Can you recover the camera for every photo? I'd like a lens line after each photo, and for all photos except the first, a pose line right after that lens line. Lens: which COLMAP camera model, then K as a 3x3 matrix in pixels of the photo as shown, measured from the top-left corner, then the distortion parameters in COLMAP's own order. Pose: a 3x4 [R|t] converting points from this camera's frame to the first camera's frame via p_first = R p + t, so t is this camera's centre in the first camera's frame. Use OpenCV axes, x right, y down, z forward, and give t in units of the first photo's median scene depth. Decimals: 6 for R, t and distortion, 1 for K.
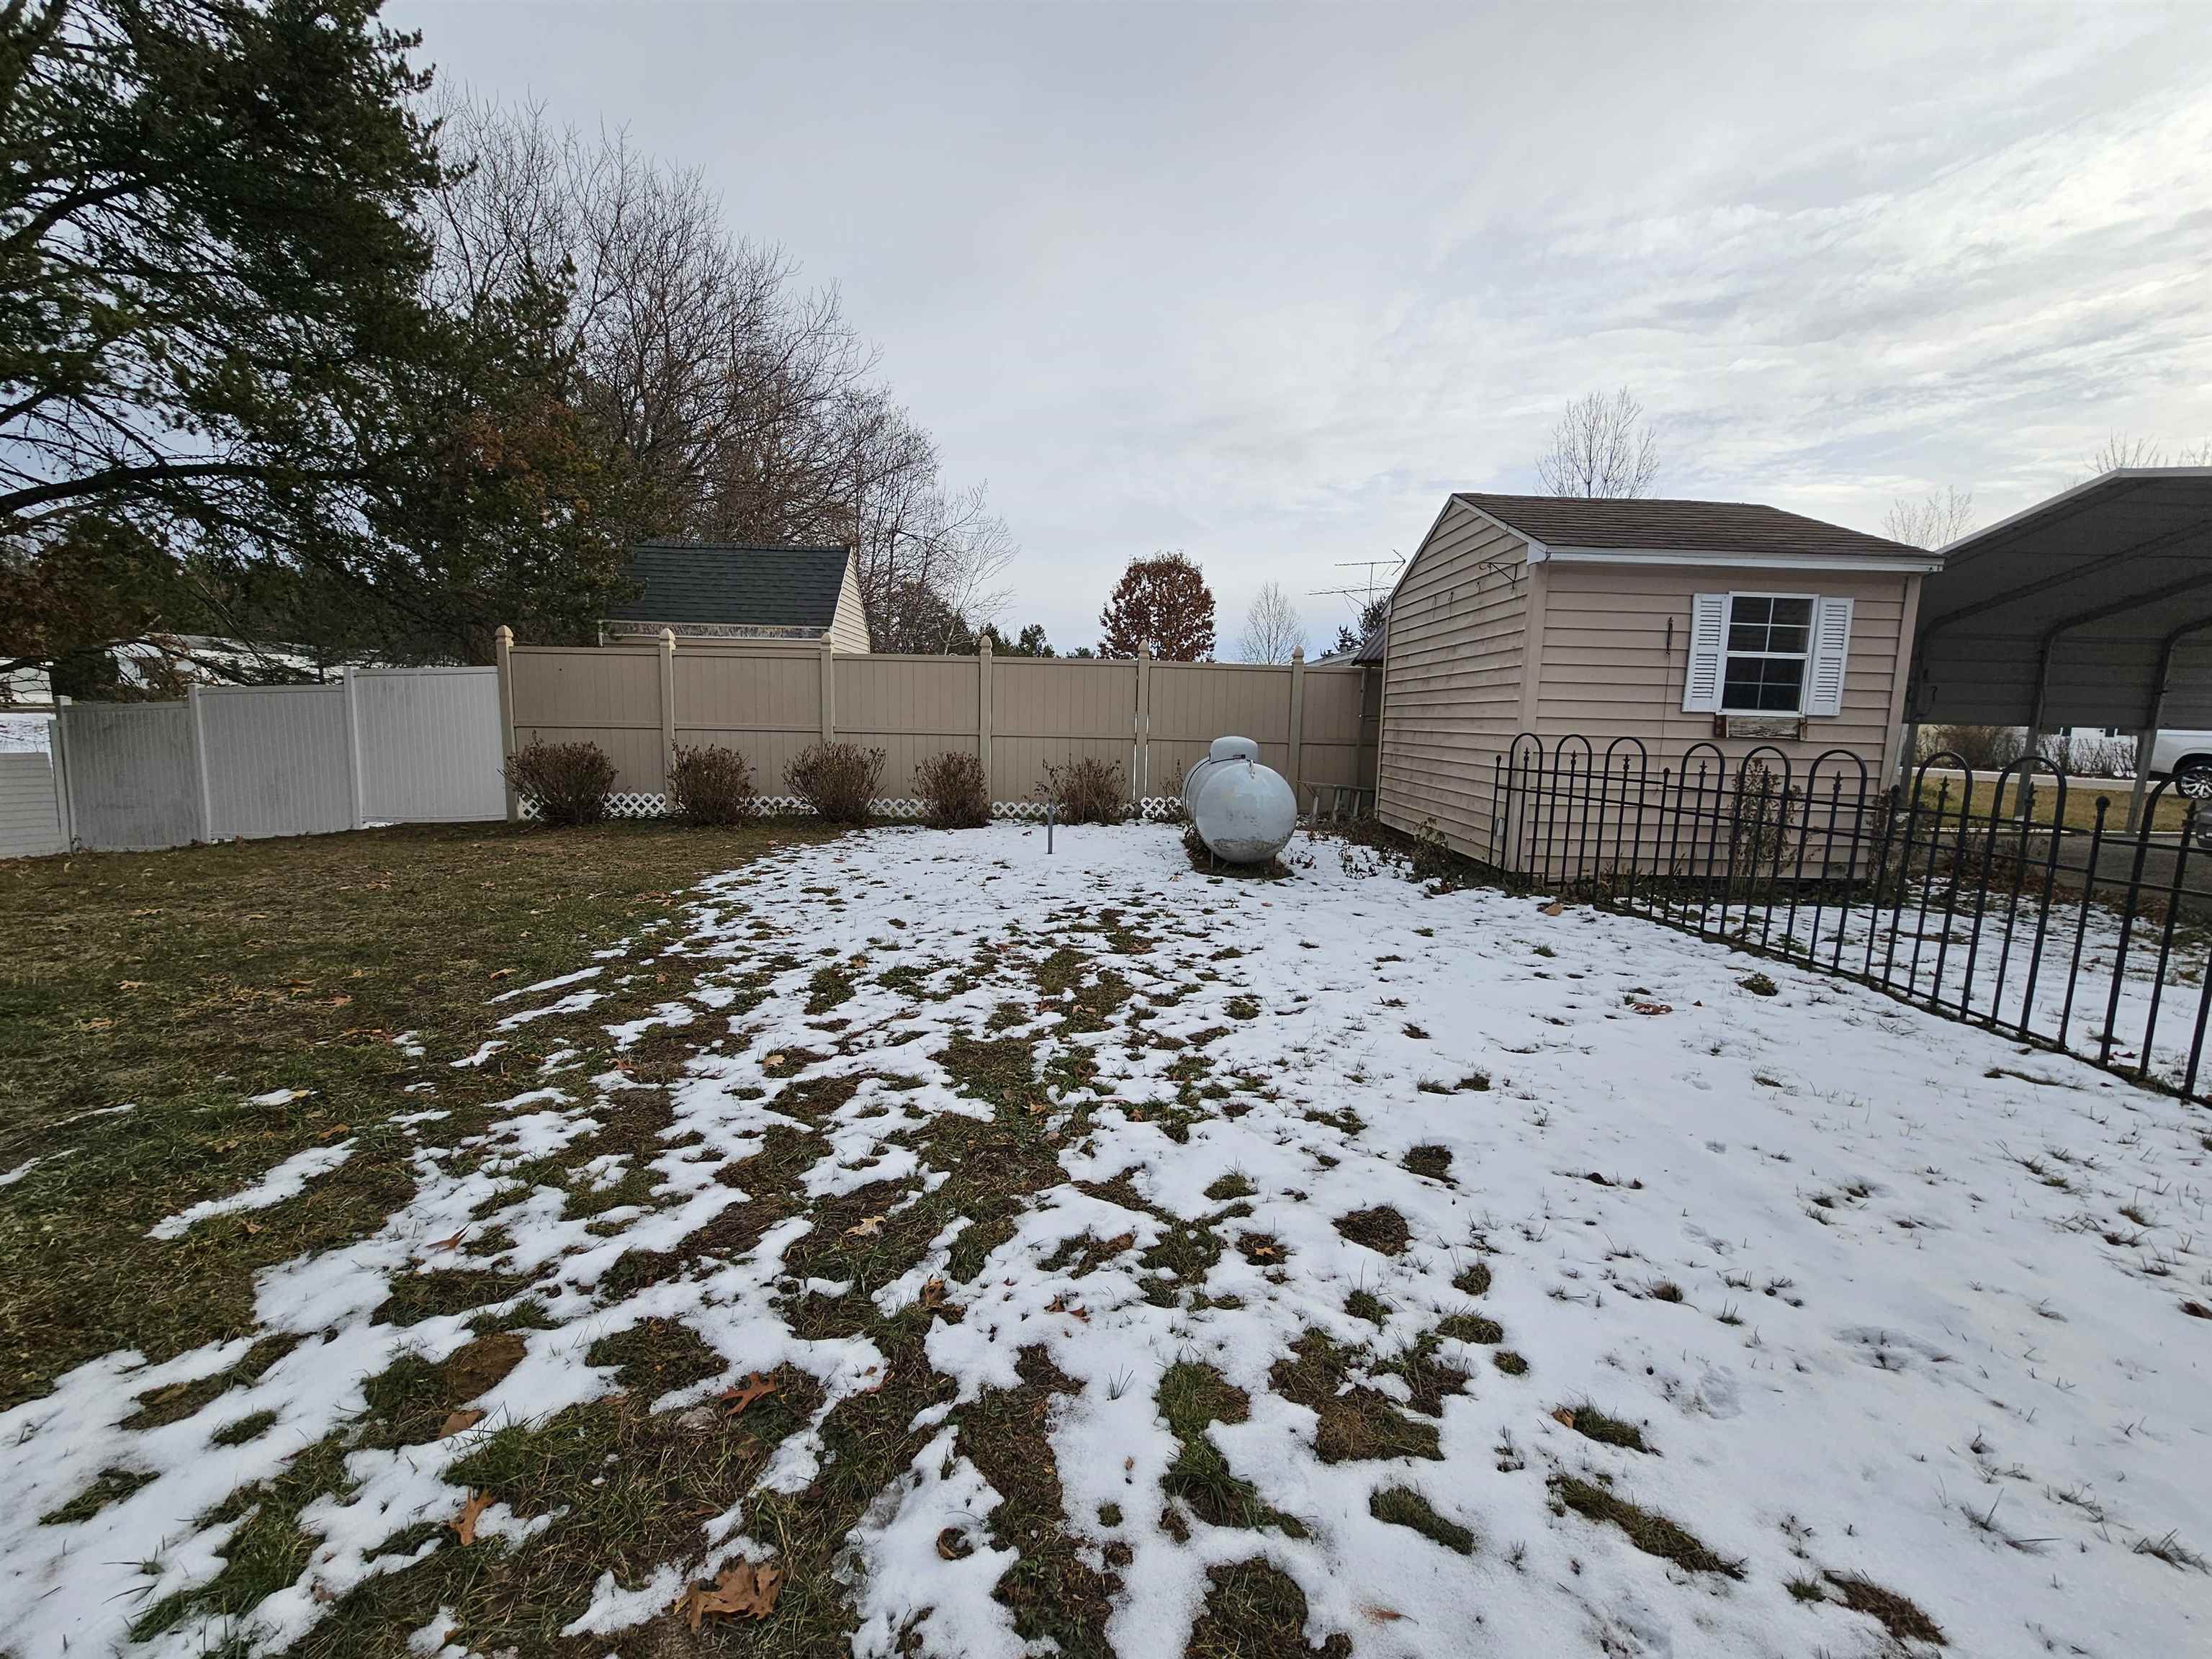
lens RADIAL K [[904.7, 0, 1125.8], [0, 904.7, 837.6], [0, 0, 1]] dist [-0.006092, 0.001949]
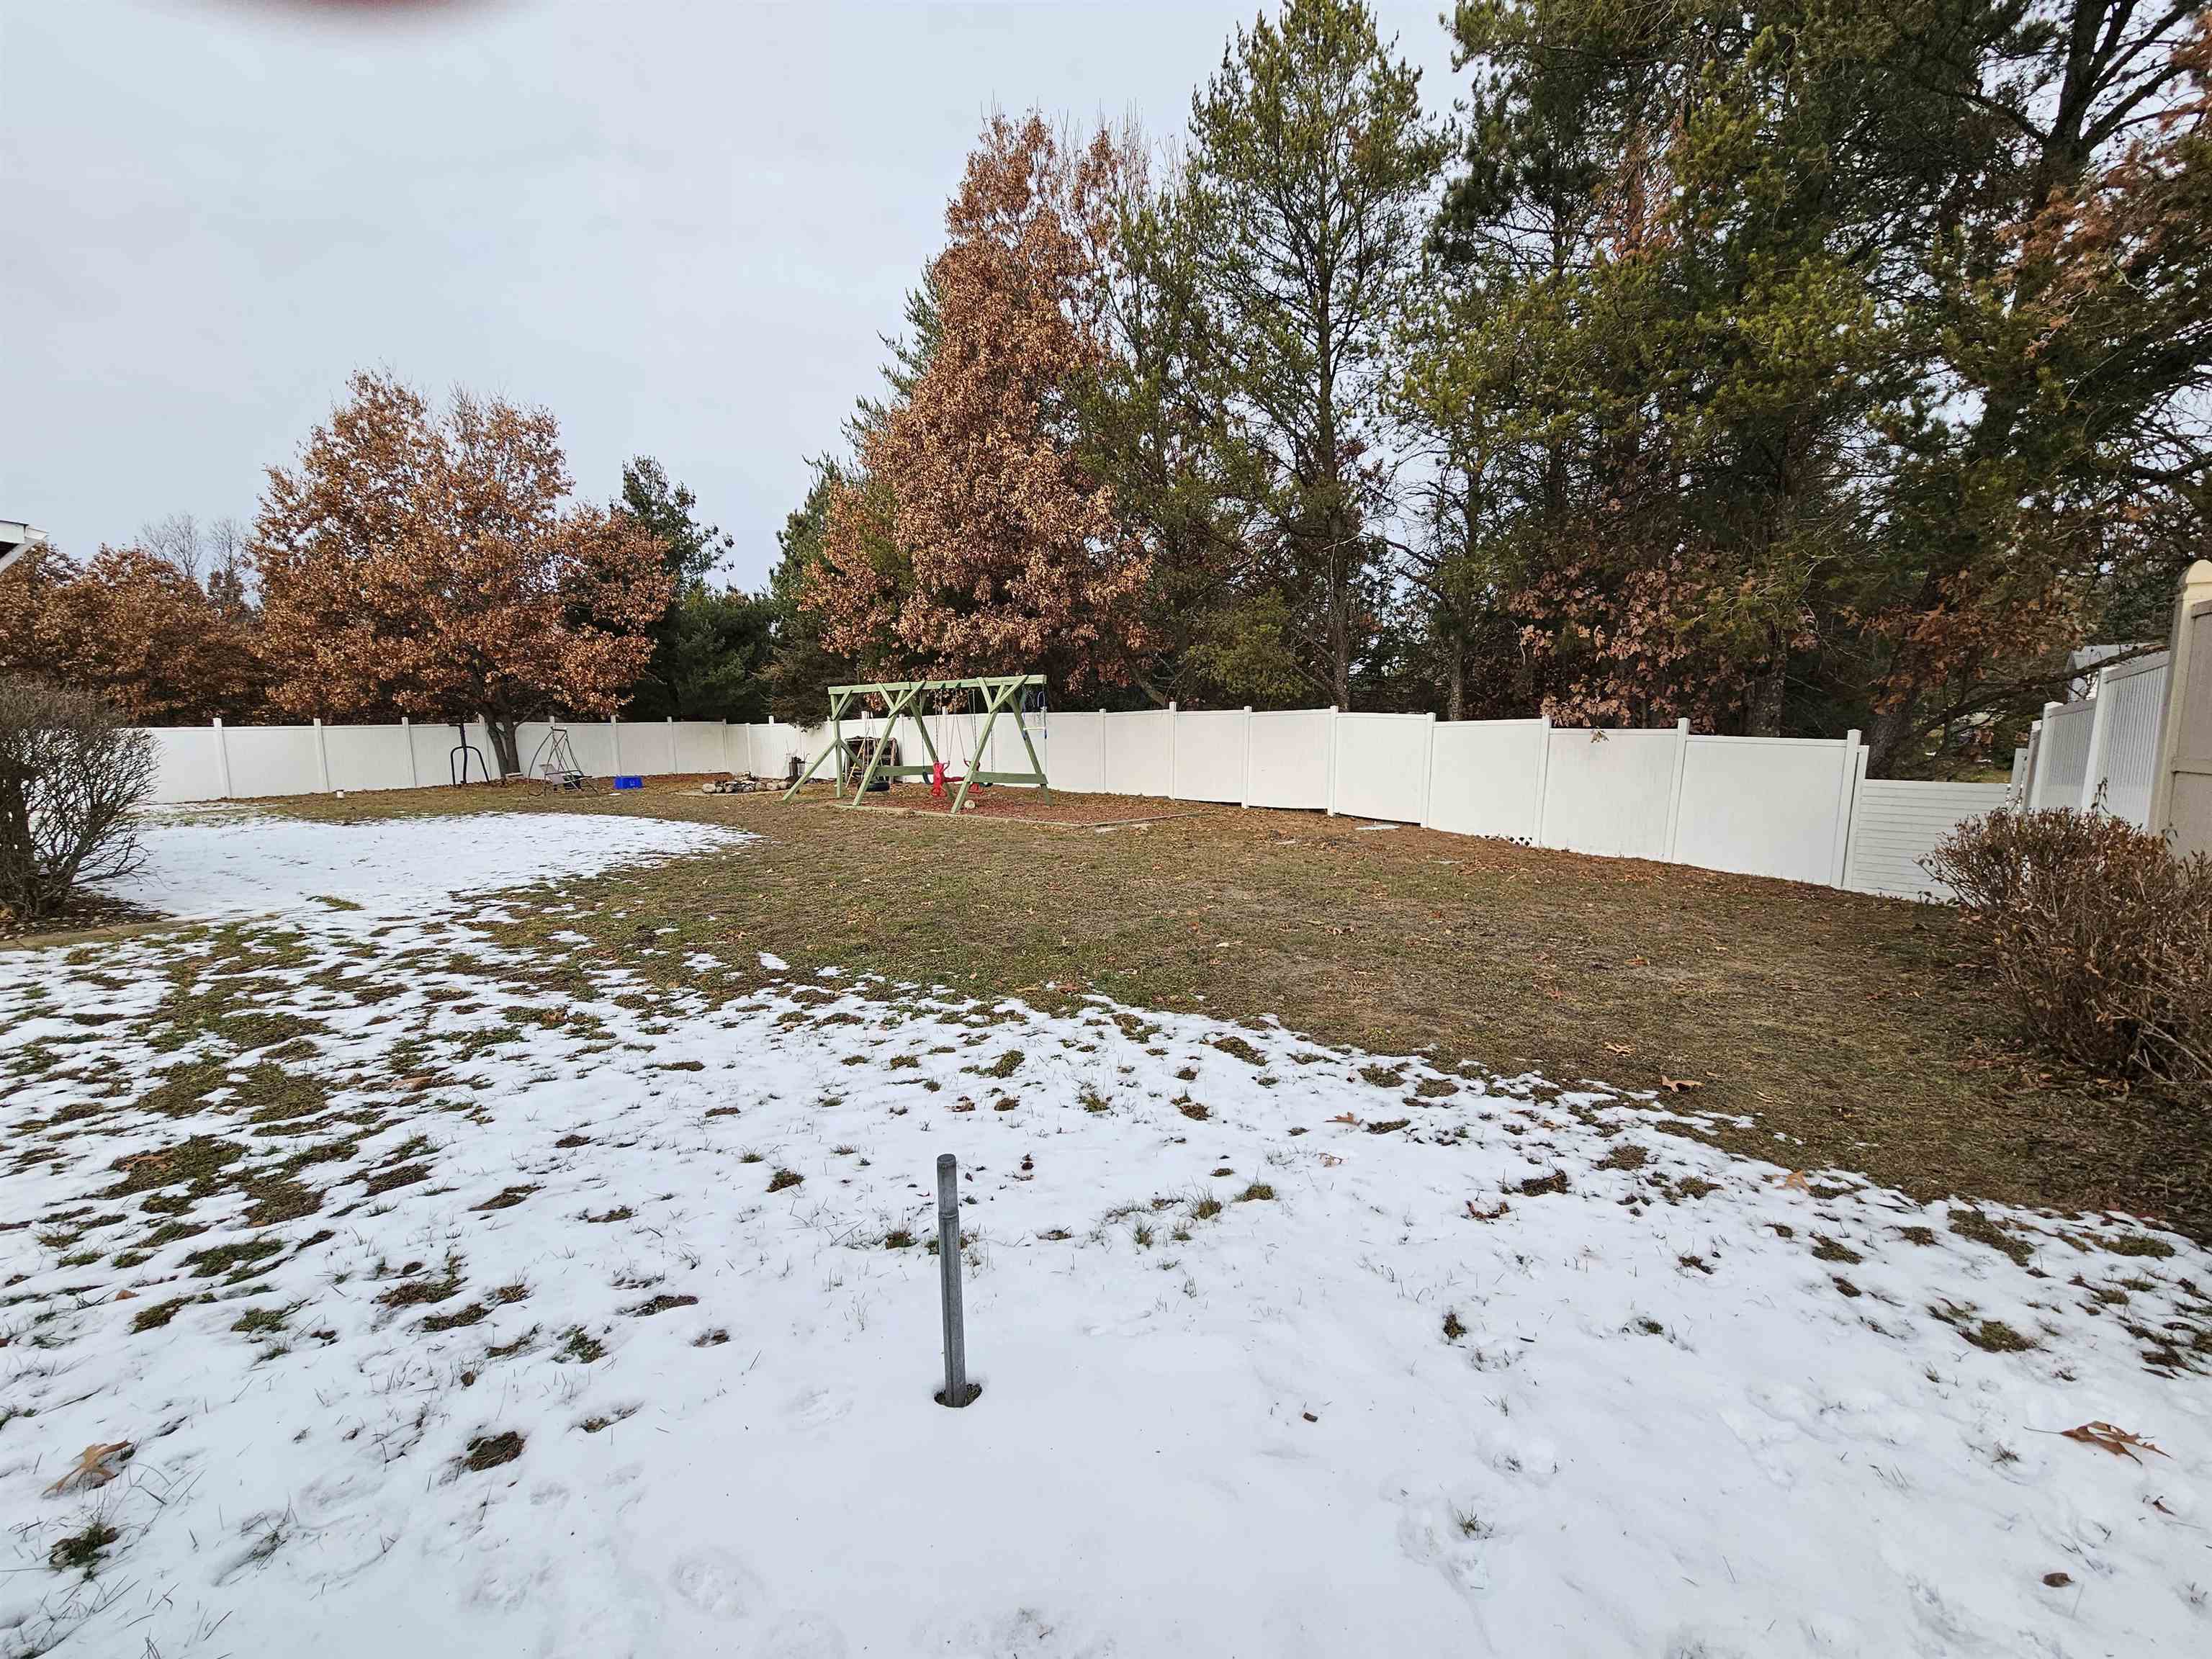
lens RADIAL K [[904.7, 0, 1125.8], [0, 904.7, 837.6], [0, 0, 1]] dist [-0.006092, 0.001949]
pose [[-0.587973, 0.087418, -0.804143, 0.150528], [-0.100279, 0.978596, 0.179704, -0.399515], [0.802640, 0.186300, -0.566622, 2.758994]]
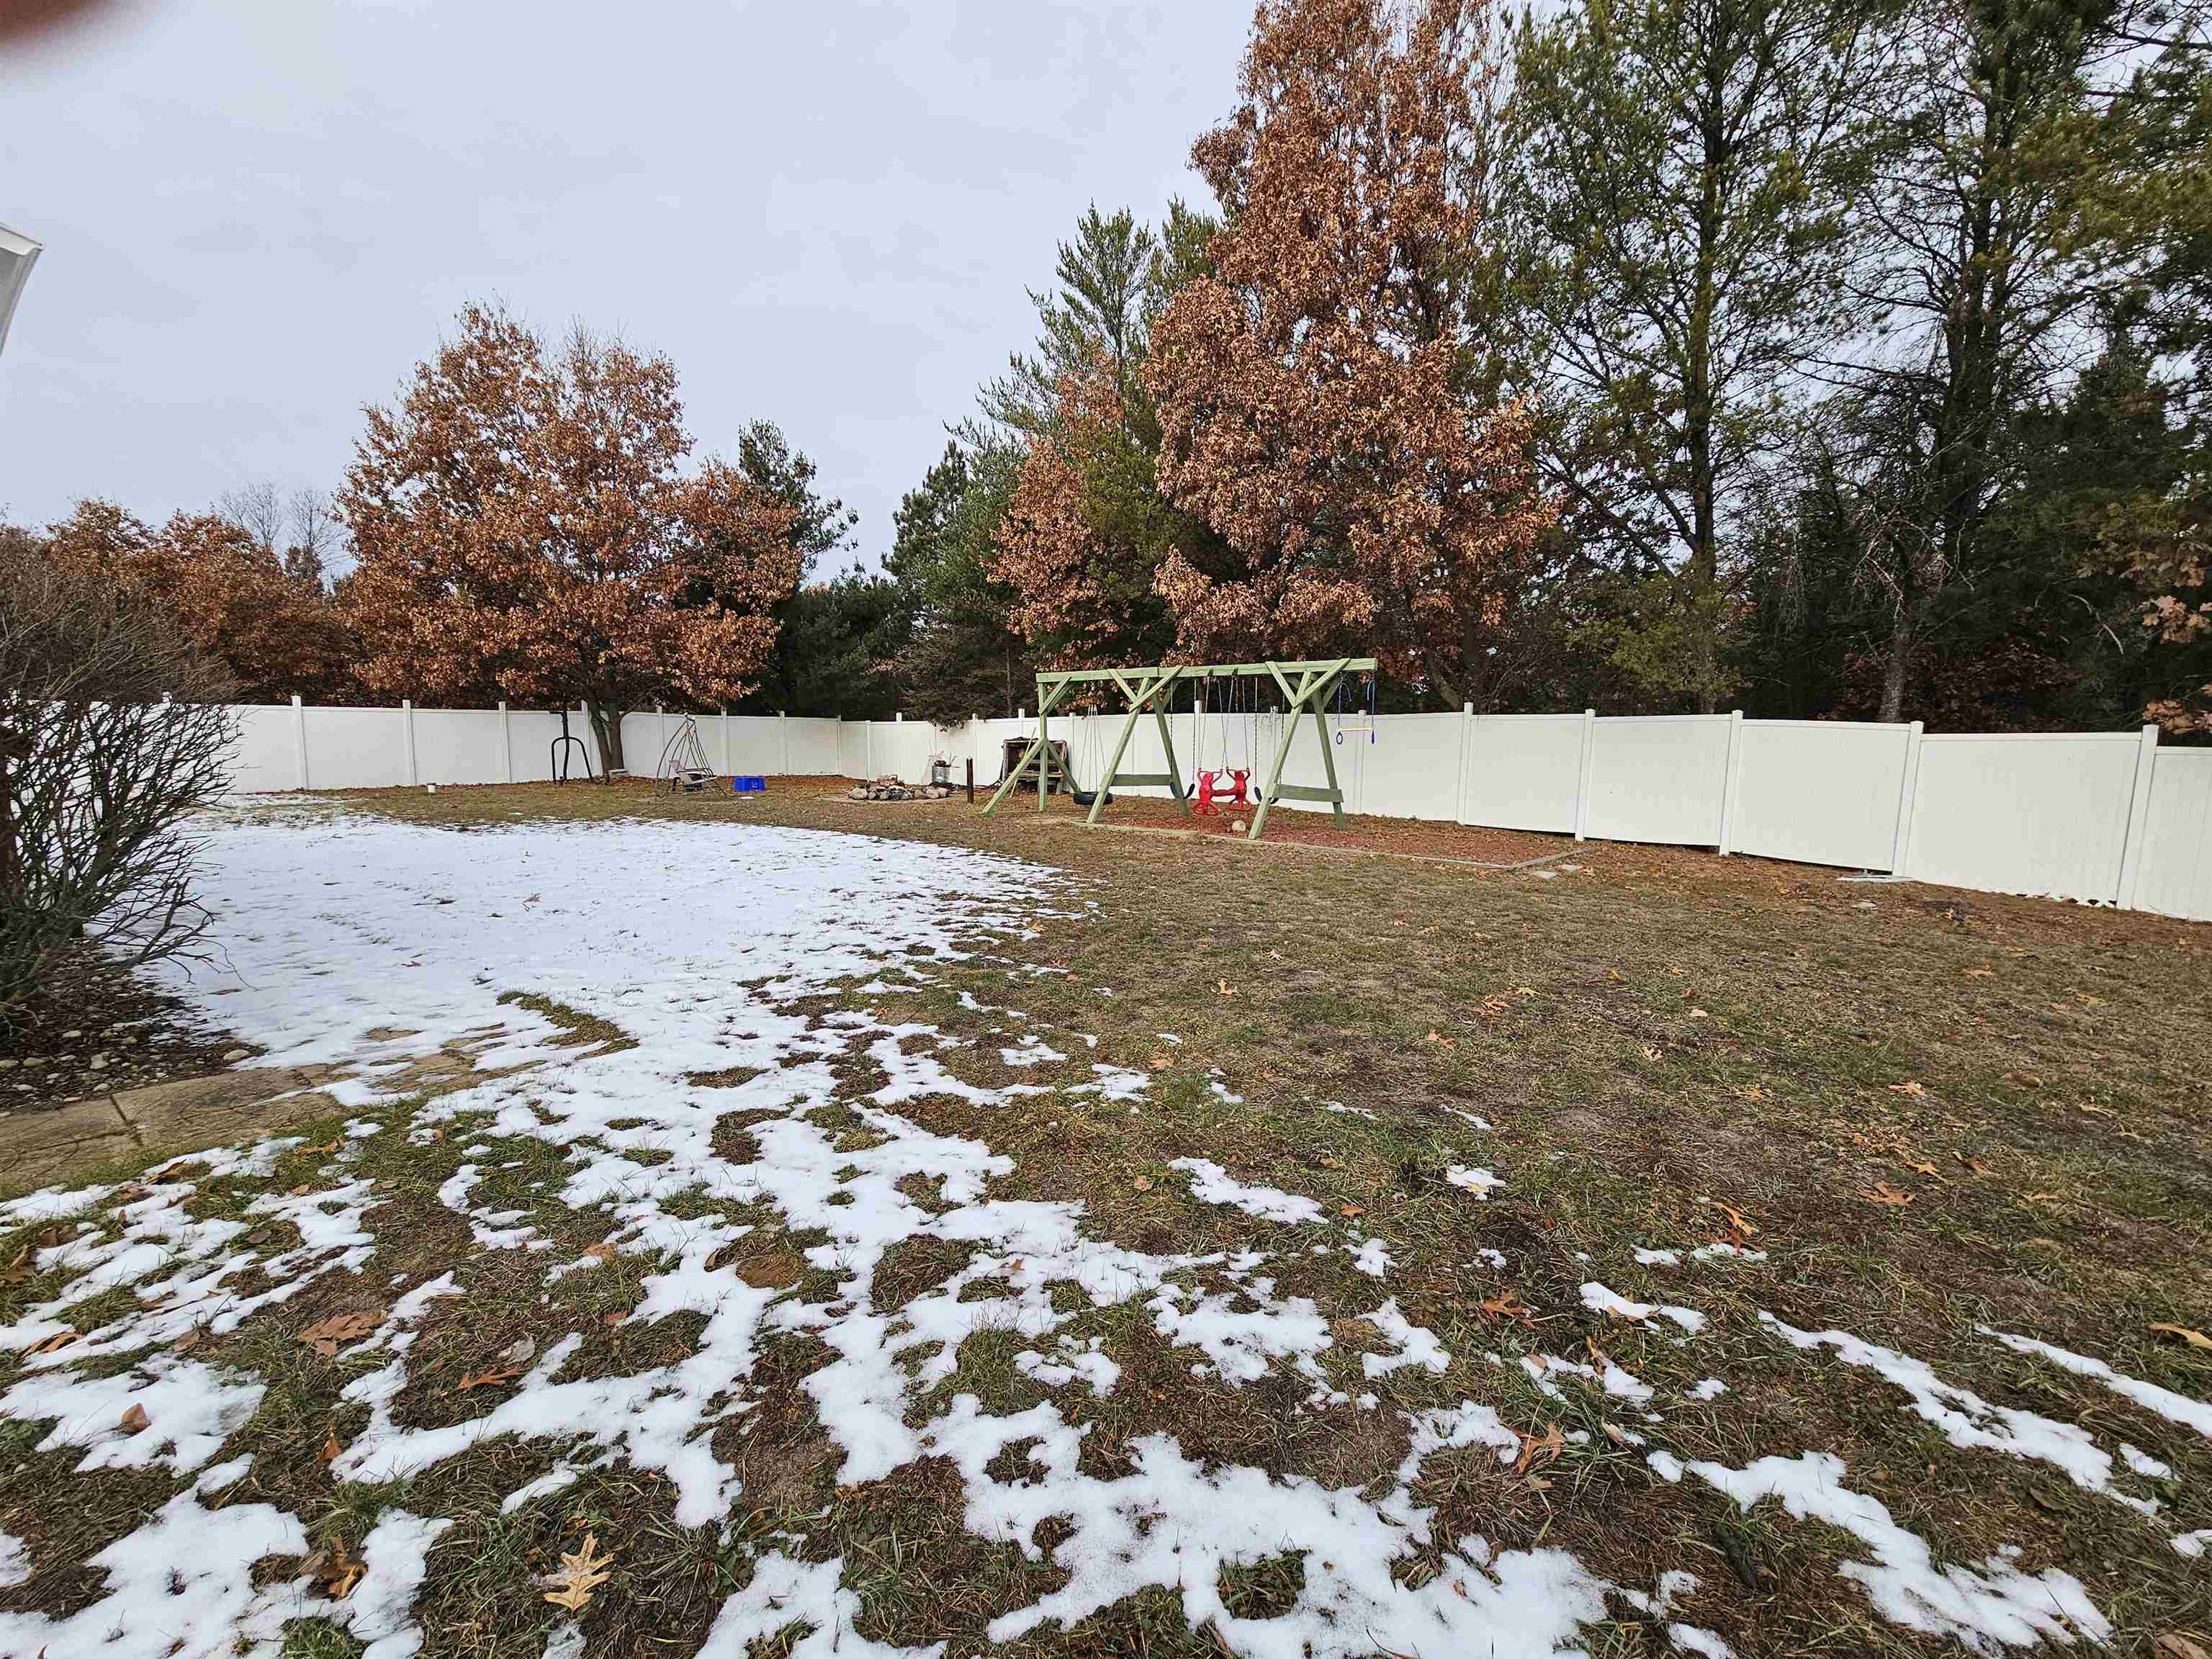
lens RADIAL K [[889.9, 0, 1112.5], [0, 889.9, 836.5], [0, 0, 1]] dist [-0.014435, 0.006274]
pose [[-0.614563, 0.058972, -0.786660, -0.049589], [-0.124271, 0.977514, 0.170363, -0.129310], [0.779018, 0.202458, -0.593416, 1.033953]]
